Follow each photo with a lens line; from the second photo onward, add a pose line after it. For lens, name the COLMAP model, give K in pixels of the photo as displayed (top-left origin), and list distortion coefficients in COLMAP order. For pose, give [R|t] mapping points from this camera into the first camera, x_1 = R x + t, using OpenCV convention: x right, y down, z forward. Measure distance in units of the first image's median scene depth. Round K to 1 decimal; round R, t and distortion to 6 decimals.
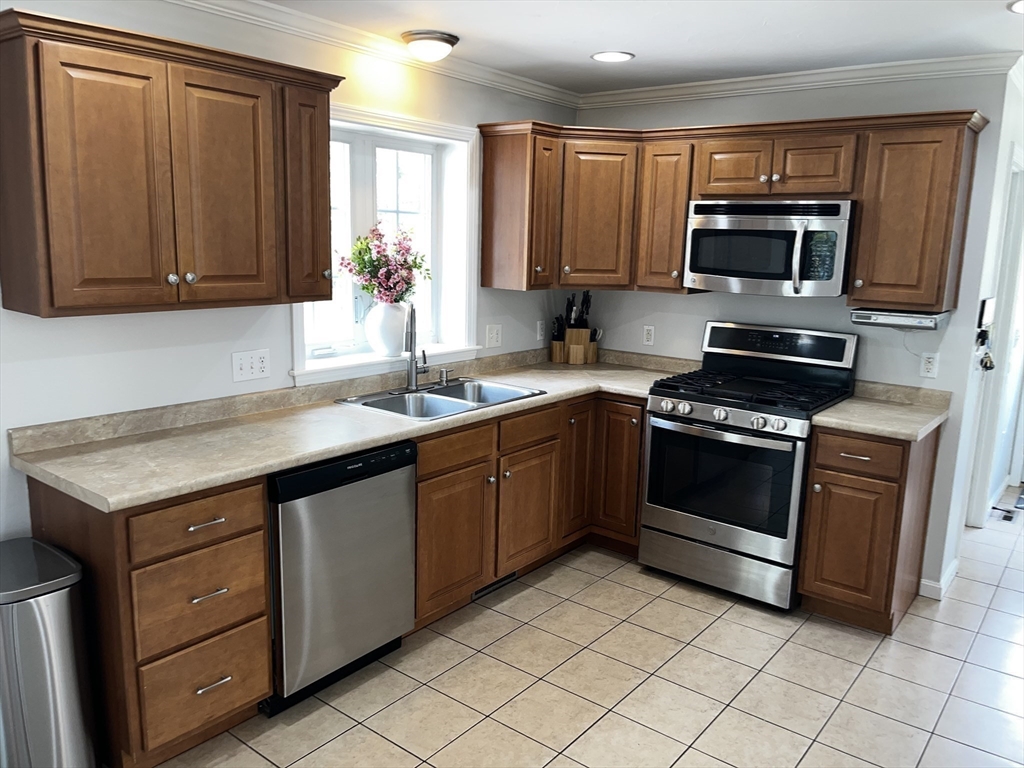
lens RADIAL K [[782.5, 0, 520.3], [0, 782.5, 383.0], [0, 0, 1]] dist [0.052707, -0.080061]
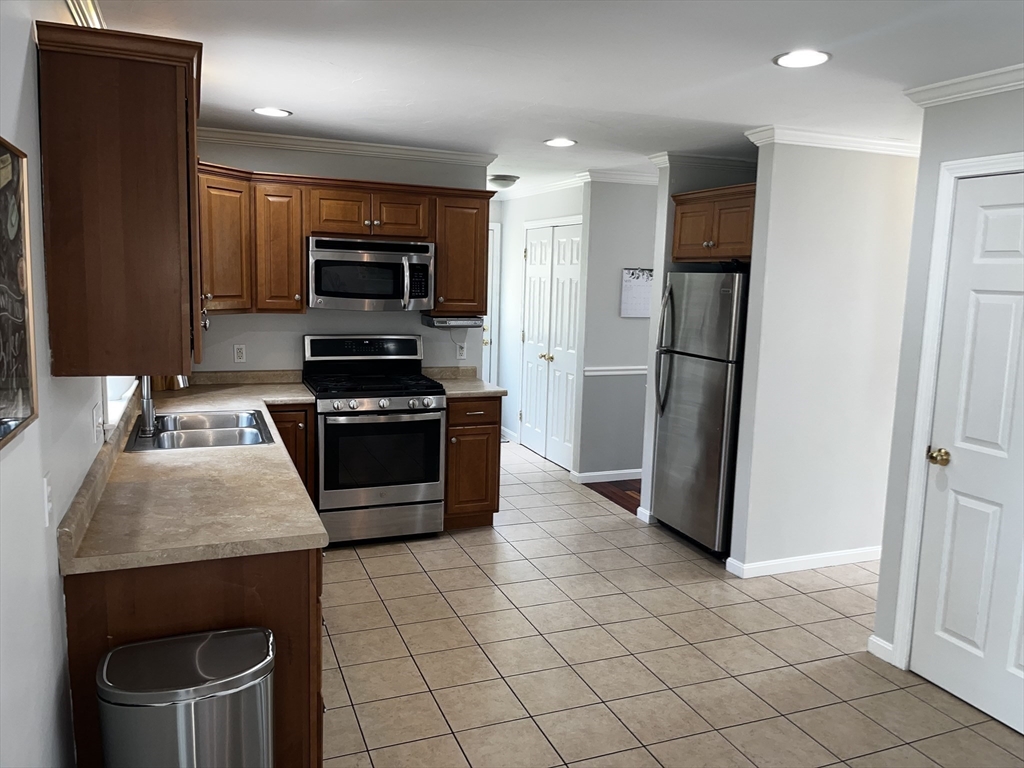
lens RADIAL K [[782.5, 0, 524.2], [0, 782.5, 383.7], [0, 0, 1]] dist [0.052707, -0.080061]
pose [[0.503518, -0.133855, 0.853553, -0.739231], [0.142770, 0.987235, 0.070598, -0.051206], [-0.852107, 0.086314, 0.516201, 0.125001]]
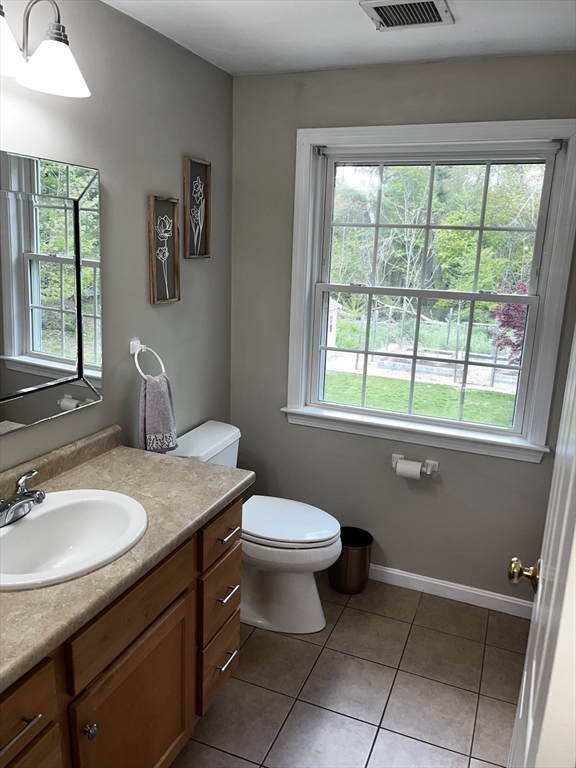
lens RADIAL K [[586.9, 0, 288.2], [0, 586.9, 381.3], [0, 0, 1]] dist [0.052707, -0.080061]
pose [[0.961776, -0.057511, 0.267730, -0.328537], [0.041094, 0.996938, 0.066530, -0.053395], [-0.270737, -0.052985, 0.961194, 0.172532]]
